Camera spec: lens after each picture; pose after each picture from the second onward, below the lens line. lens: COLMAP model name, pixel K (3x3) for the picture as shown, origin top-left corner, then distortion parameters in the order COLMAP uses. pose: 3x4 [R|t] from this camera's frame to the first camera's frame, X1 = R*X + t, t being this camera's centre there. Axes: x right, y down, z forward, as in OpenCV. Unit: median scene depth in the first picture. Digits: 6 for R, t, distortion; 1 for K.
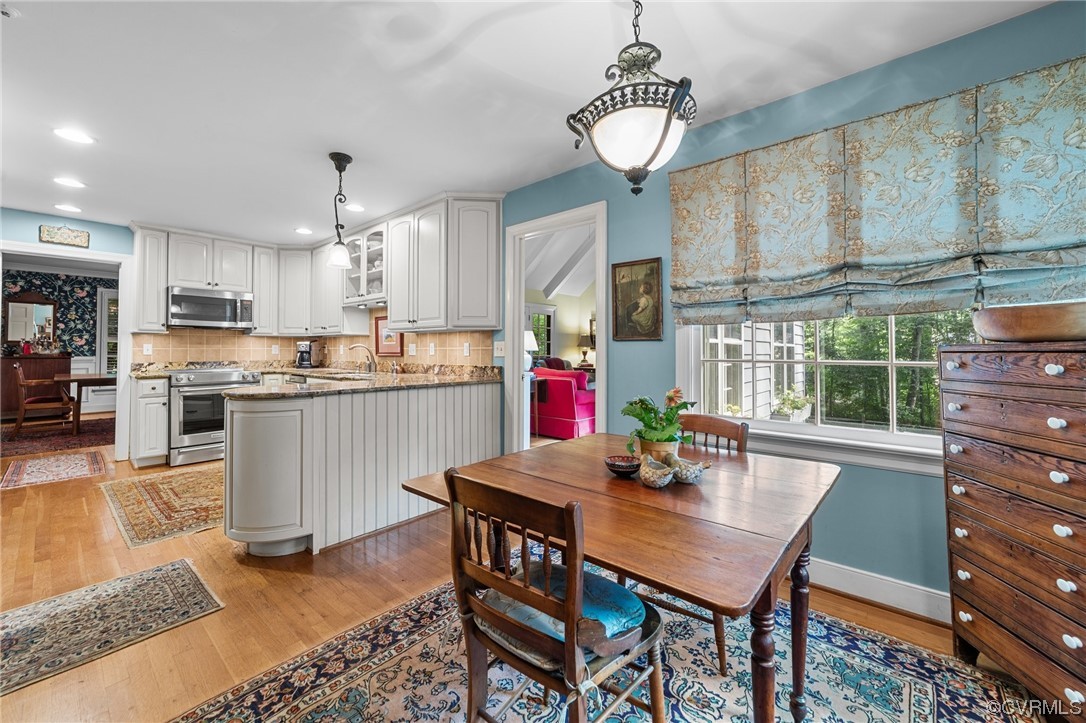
lens RADIAL K [[419.5, 0, 535.4], [0, 419.5, 344.6], [0, 0, 1]] dist [-0.016392, 0.005789]
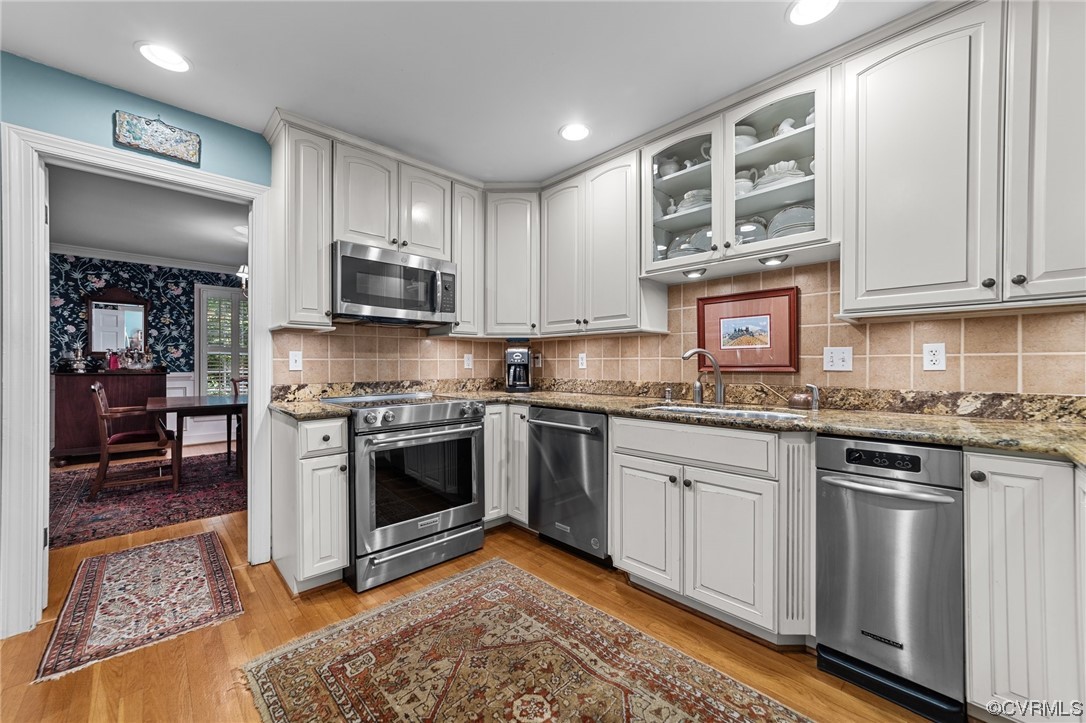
lens RADIAL K [[419.5, 0, 540.3], [0, 419.5, 366.0], [0, 0, 1]] dist [-0.016392, 0.005789]
pose [[0.994830, -0.002015, -0.101533, -0.489481], [0.003774, 0.999846, 0.017134, 0.009055], [0.101483, -0.017429, 0.994685, 0.424515]]
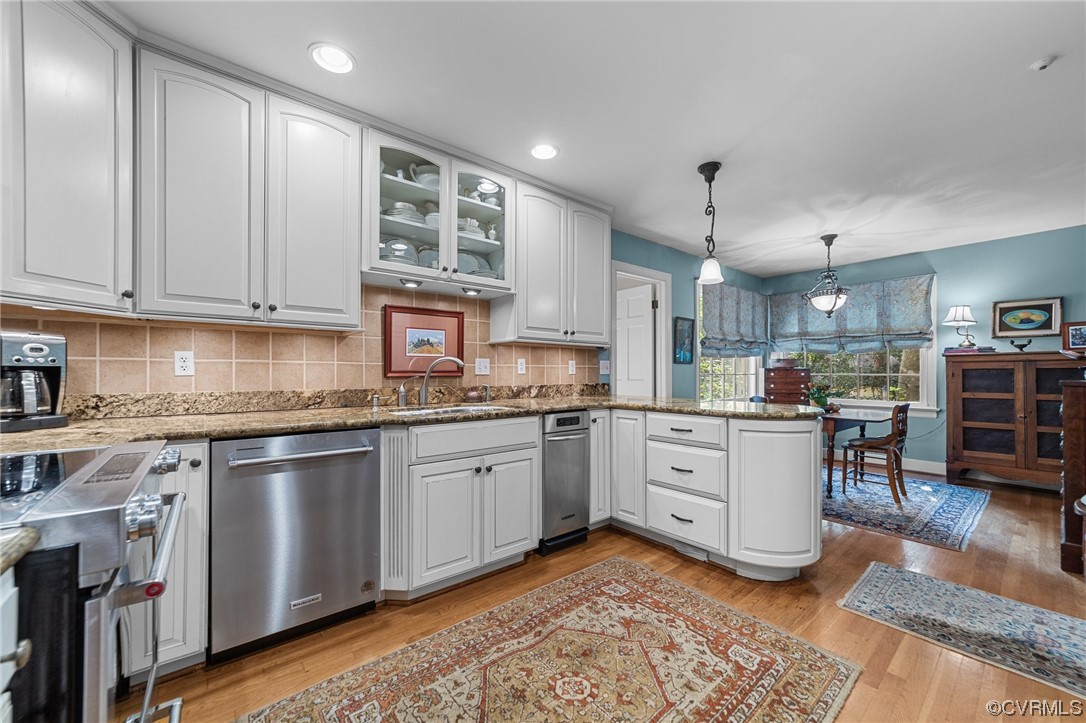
lens RADIAL K [[419.5, 0, 543.8], [0, 419.5, 371.6], [0, 0, 1]] dist [-0.016392, 0.005789]
pose [[0.172303, -0.001496, 0.985043, -0.812541], [-0.016604, 0.999852, 0.004422, 0.012959], [-0.984904, -0.017117, 0.172253, 0.660896]]
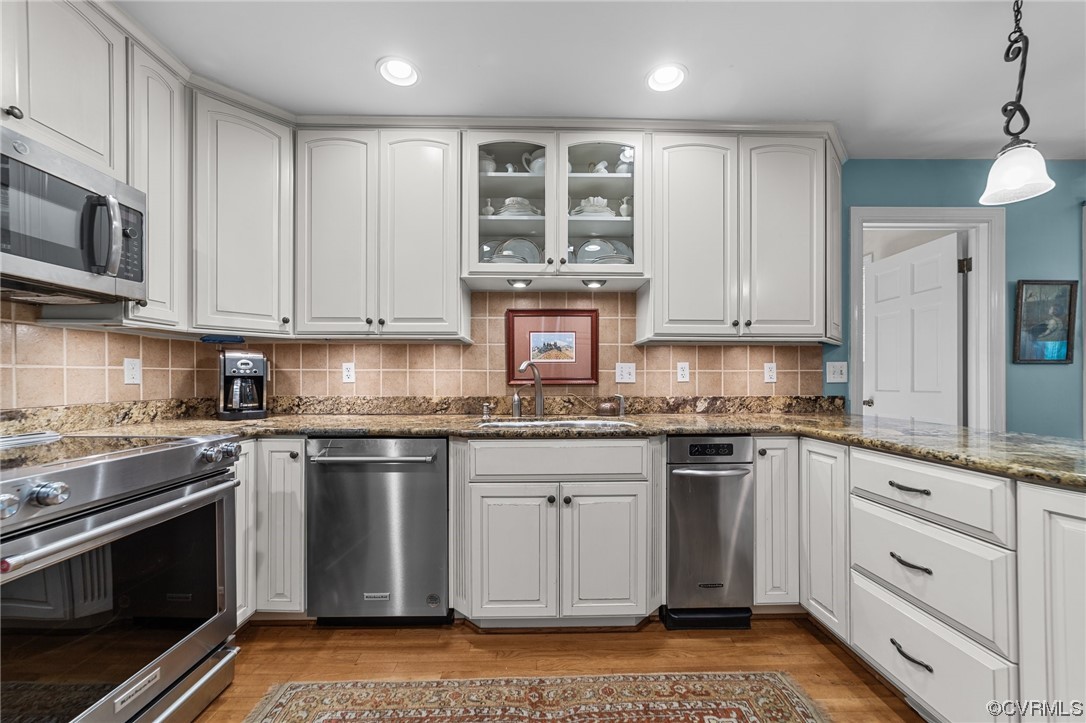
lens RADIAL K [[419.5, 0, 544.2], [0, 419.5, 380.7], [0, 0, 1]] dist [-0.016392, 0.005789]
pose [[0.744642, -0.005547, 0.667441, -0.644210], [-0.008528, 0.999805, 0.017822, 0.011290], [-0.667410, -0.018963, 0.744449, 0.546907]]
